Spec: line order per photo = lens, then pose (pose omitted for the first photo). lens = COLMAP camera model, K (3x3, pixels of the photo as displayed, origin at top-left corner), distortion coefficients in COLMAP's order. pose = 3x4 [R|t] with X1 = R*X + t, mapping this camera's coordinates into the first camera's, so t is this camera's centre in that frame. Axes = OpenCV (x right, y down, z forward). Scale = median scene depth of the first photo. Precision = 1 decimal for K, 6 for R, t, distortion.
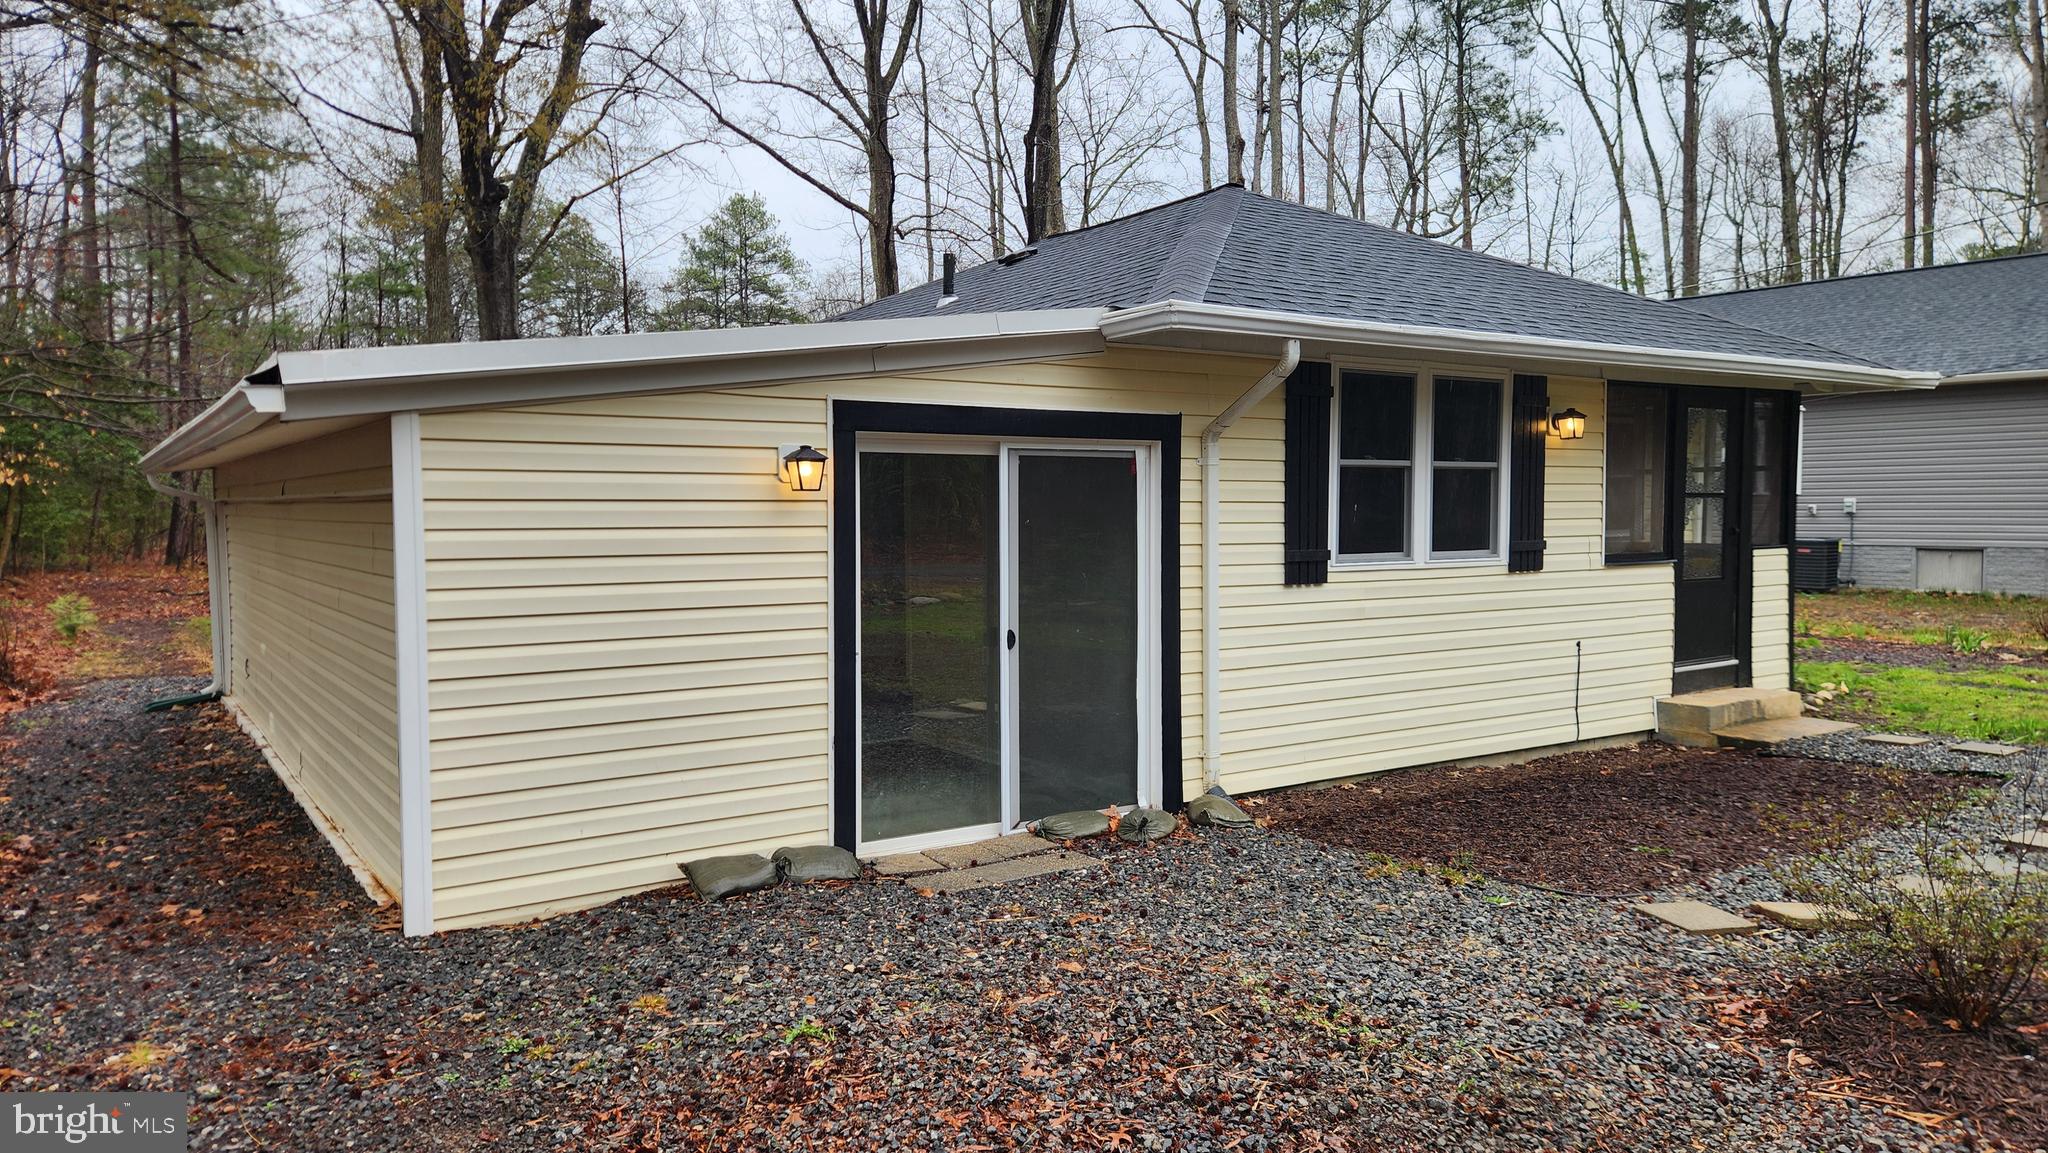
lens RADIAL K [[1363.1, 0, 1024.0], [0, 1363.1, 576.5], [0, 0, 1]] dist [0.059607, -0.037652]
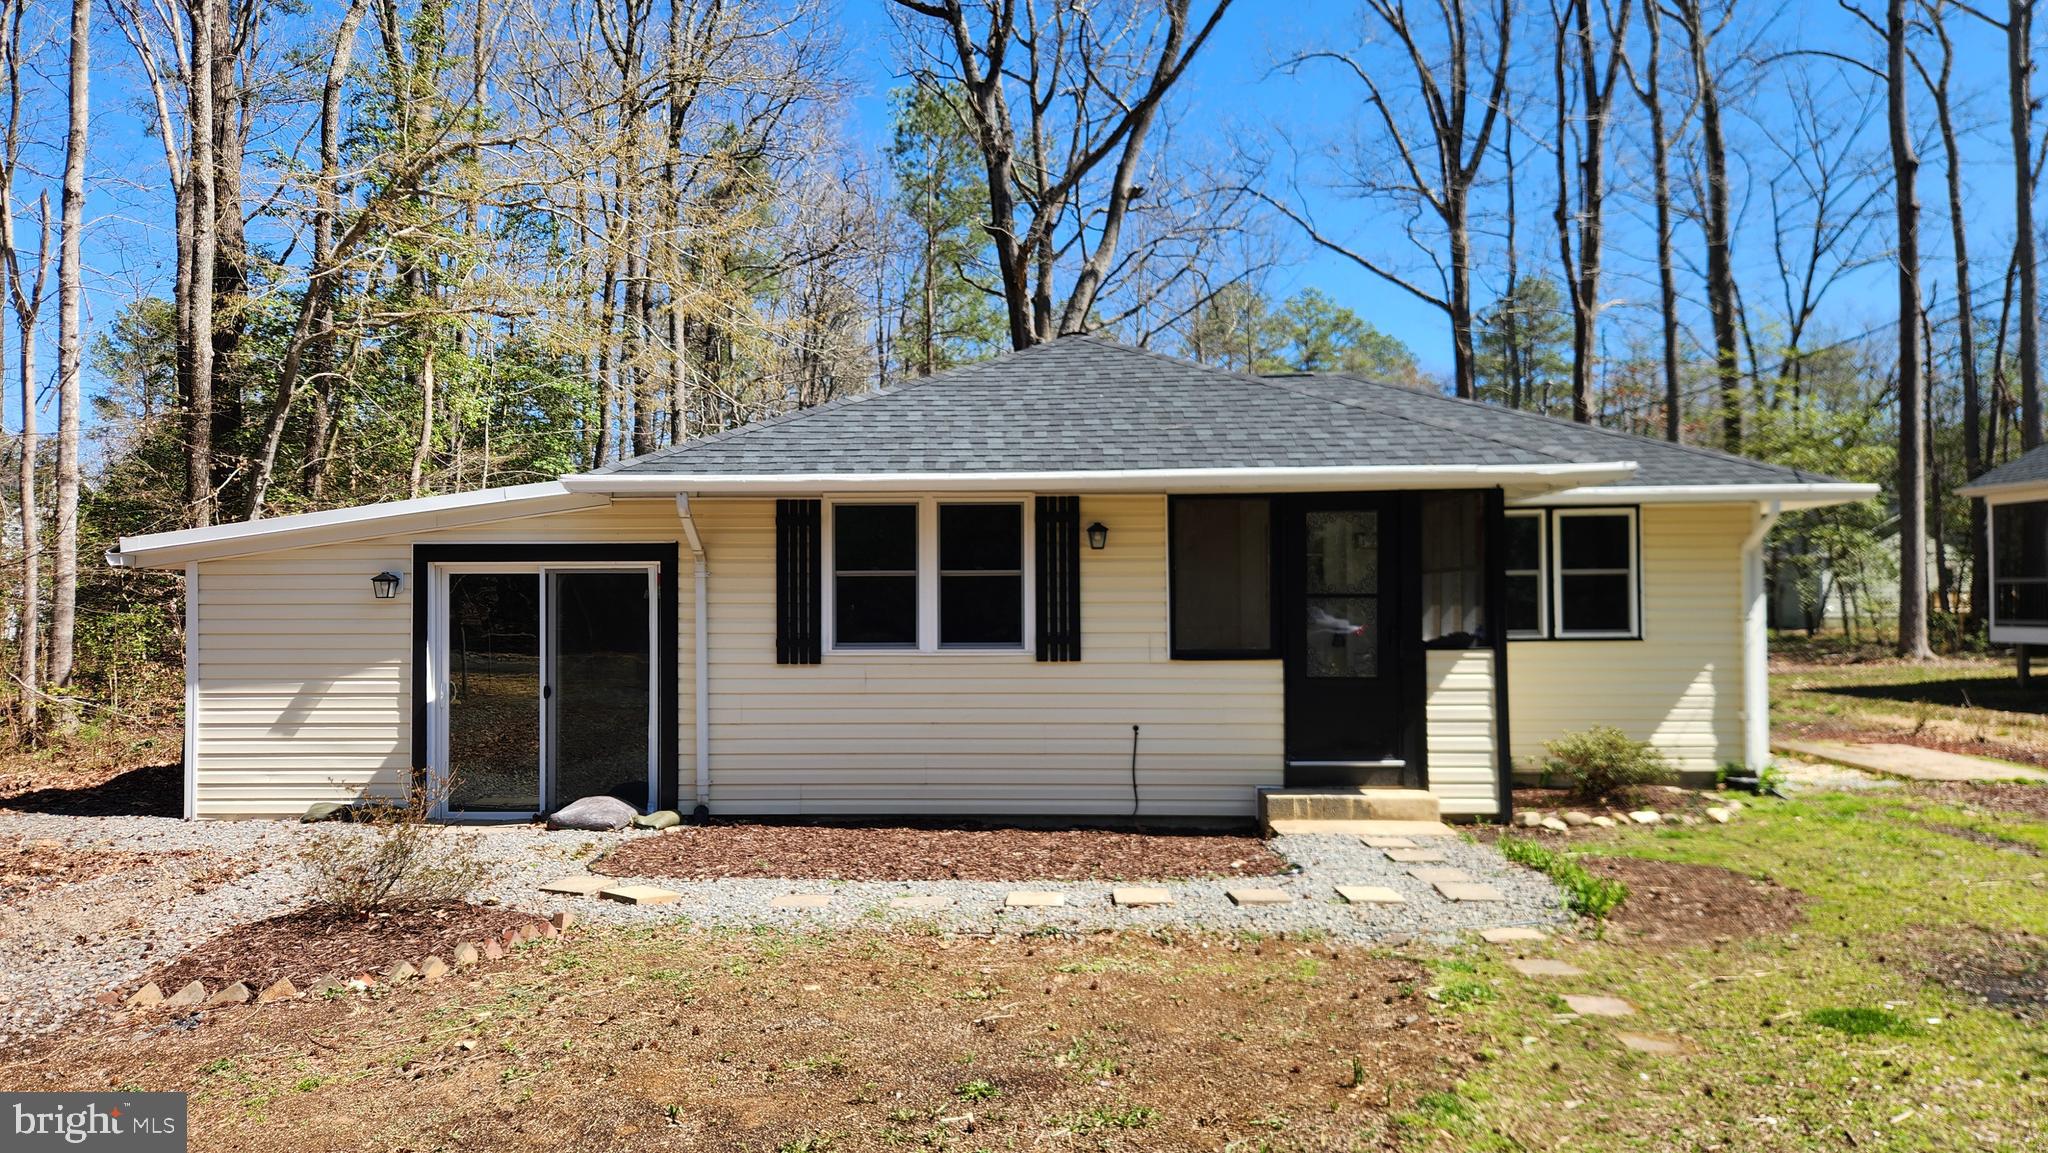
lens RADIAL K [[1363.1, 0, 1024.0], [0, 1363.1, 576.5], [0, 0, 1]] dist [0.059607, -0.037652]
pose [[0.811202, -0.006857, -0.584726, 0.212192], [-0.029120, 0.998217, -0.052104, -0.003111], [0.584041, 0.059294, 0.809556, 0.006993]]
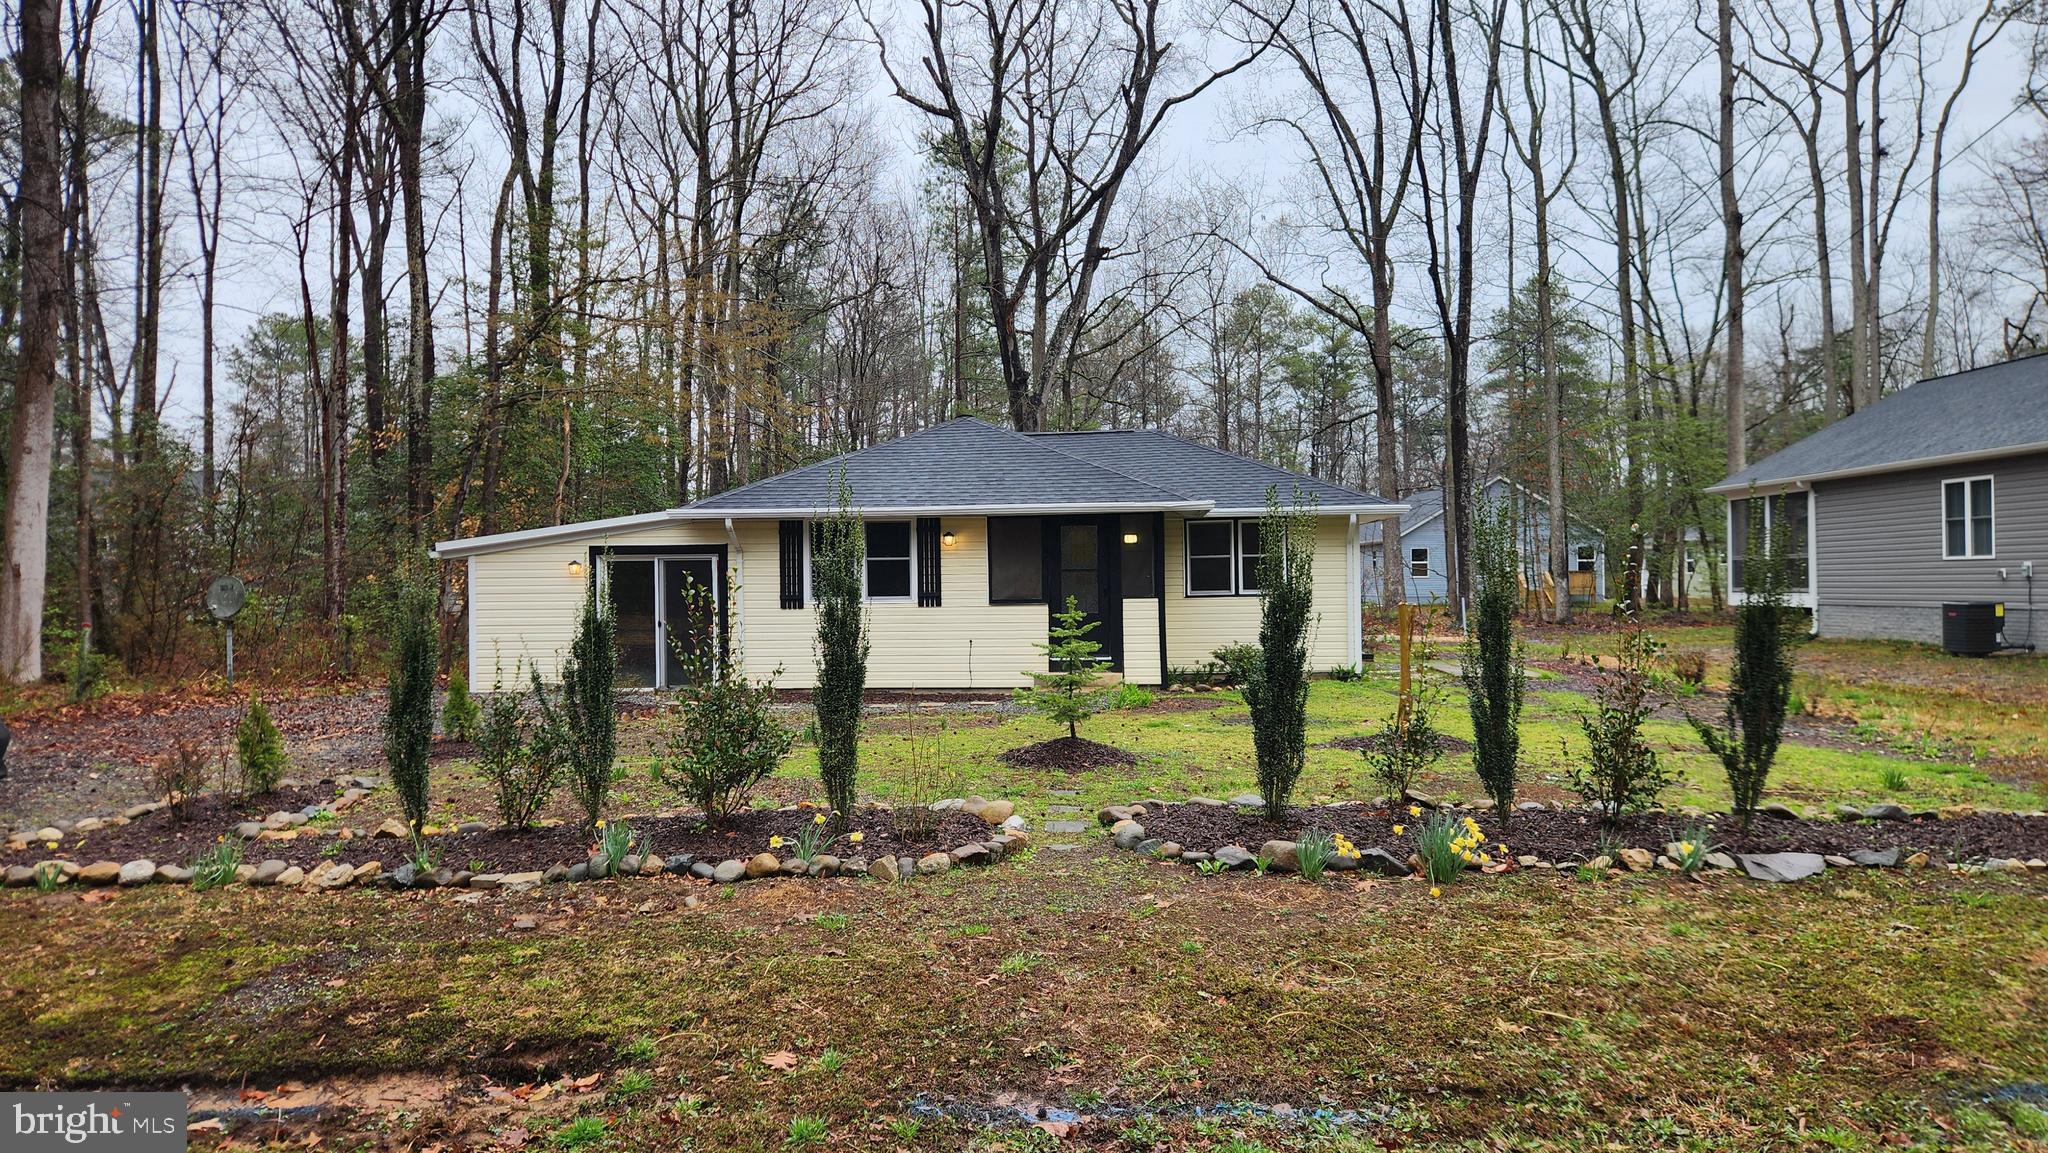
lens RADIAL K [[1363.1, 0, 1024.0], [0, 1363.1, 576.5], [0, 0, 1]] dist [0.059607, -0.037652]
pose [[0.779169, -0.004948, -0.626794, 0.381619], [-0.025202, 0.998913, -0.039214, 0.006214], [0.626307, 0.046351, 0.778197, -0.123411]]
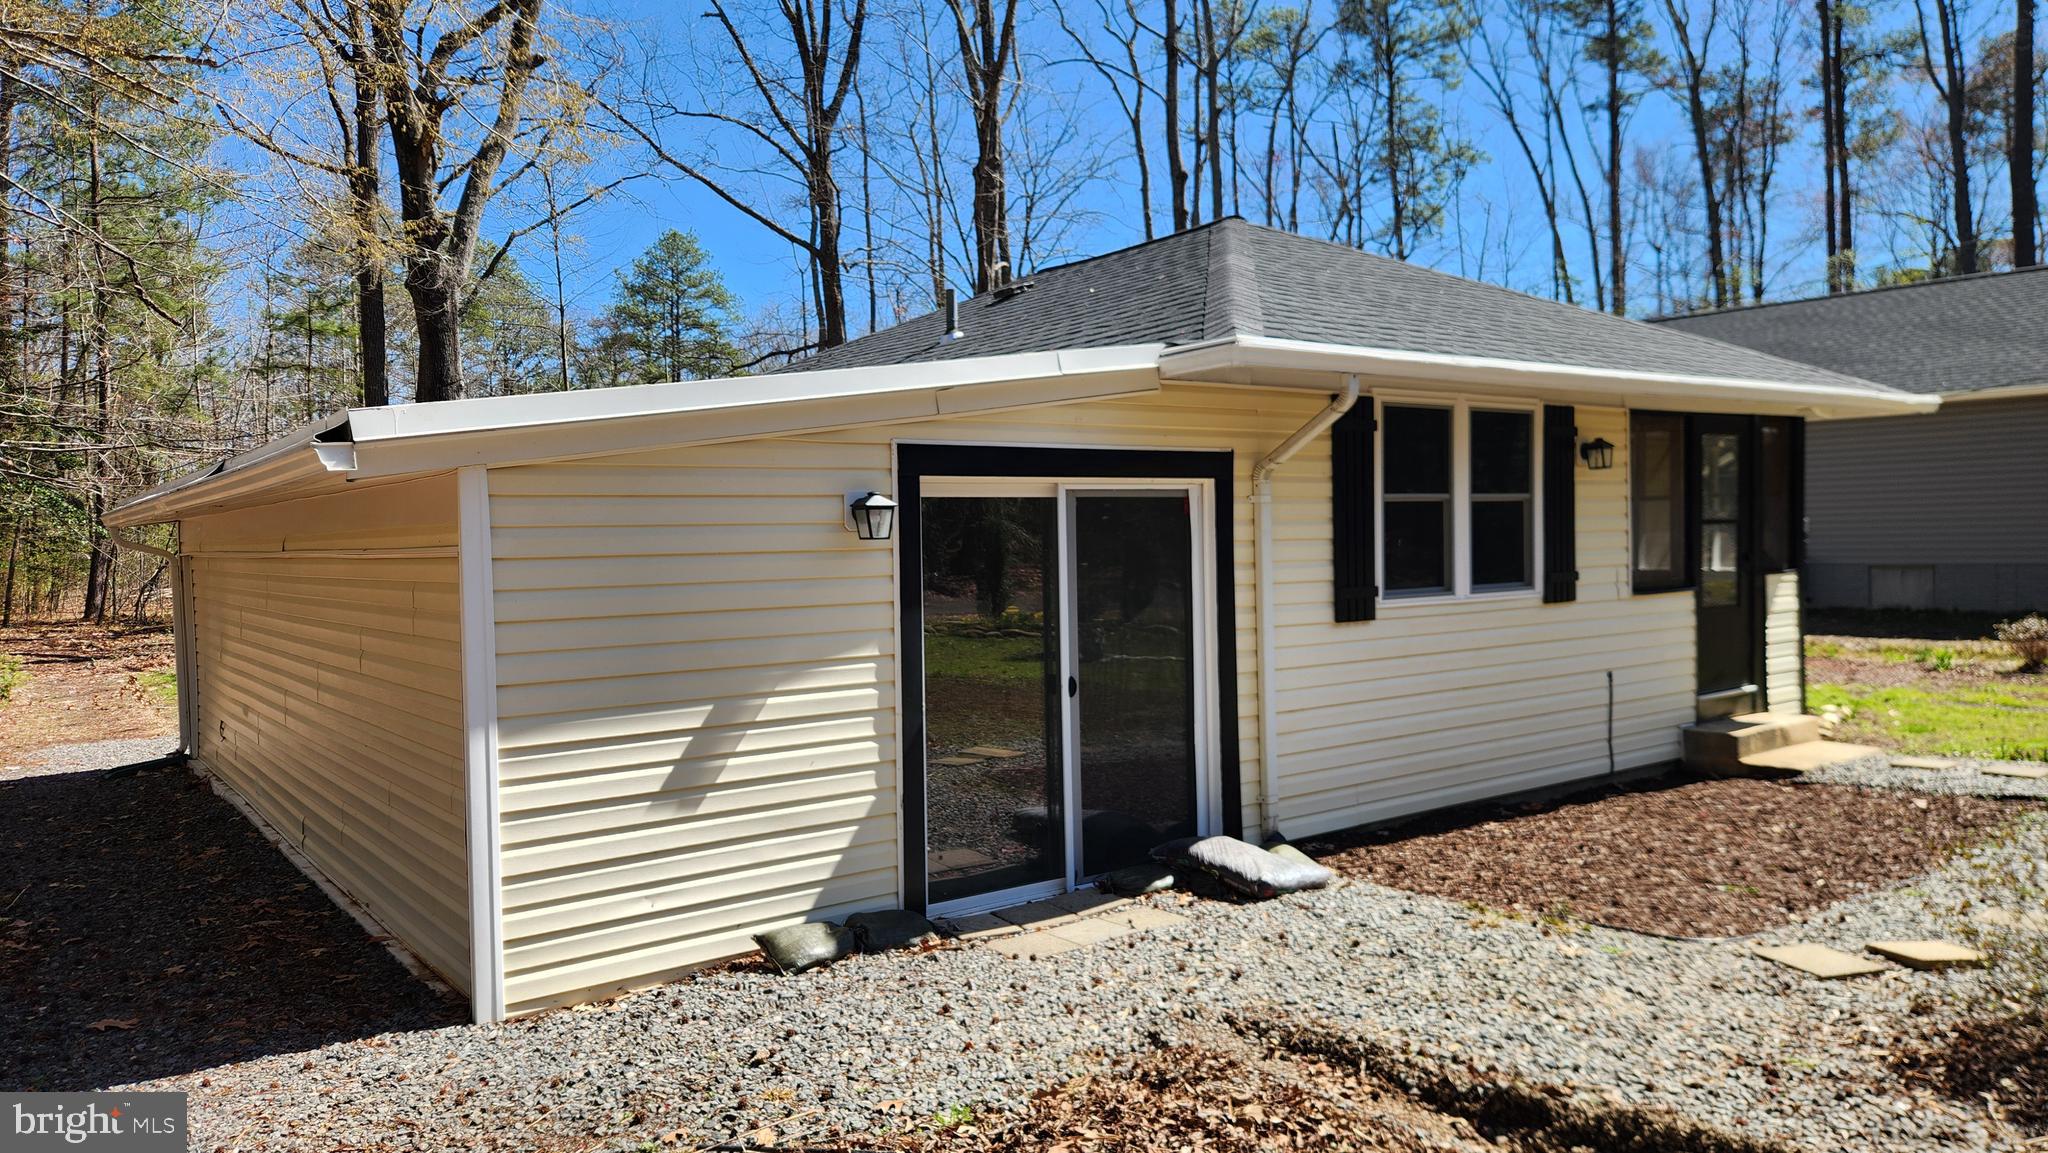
lens RADIAL K [[1372.5, 0, 1018.5], [0, 1372.5, 580.0], [0, 0, 1]] dist [0.039010, -0.002792]
pose [[0.998762, -0.019894, 0.045593, -0.014365], [0.020812, 0.999589, -0.019739, -0.001815], [-0.045181, 0.020663, 0.998765, 0.004560]]
